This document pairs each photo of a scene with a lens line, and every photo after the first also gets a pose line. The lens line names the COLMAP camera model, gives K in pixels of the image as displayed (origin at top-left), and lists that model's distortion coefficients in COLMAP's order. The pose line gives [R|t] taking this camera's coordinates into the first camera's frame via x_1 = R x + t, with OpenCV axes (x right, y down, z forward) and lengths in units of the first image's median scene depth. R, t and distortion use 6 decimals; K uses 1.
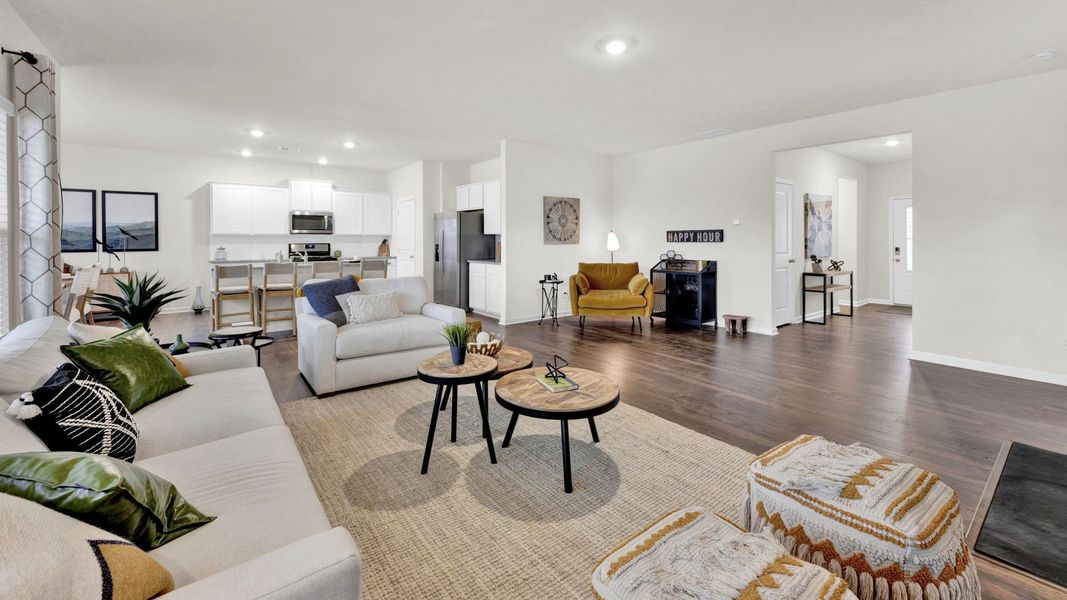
lens RADIAL K [[423.9, 0, 526.8], [0, 423.9, 240.7], [0, 0, 1]] dist [0.000288, -0.000347]
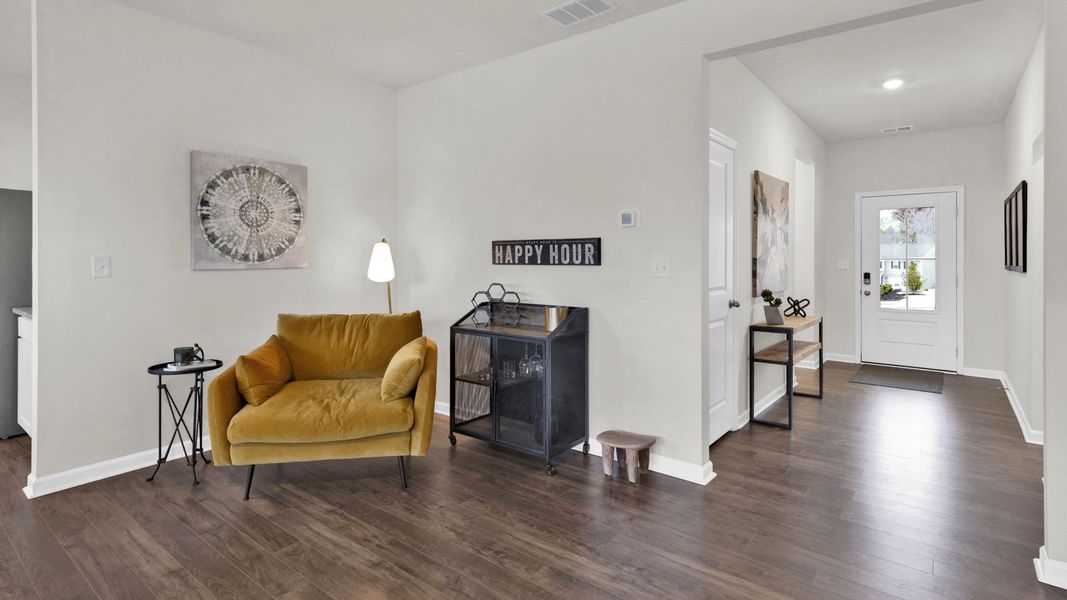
lens RADIAL K [[438.9, 0, 534.9], [0, 438.9, 251.1], [0, 0, 1]] dist [0.025601, 0.000041]
pose [[0.974890, 0.008896, 0.222510, 0.276566], [-0.005289, 0.999845, -0.016800, -0.003729], [-0.222625, 0.015201, 0.974786, 0.532752]]
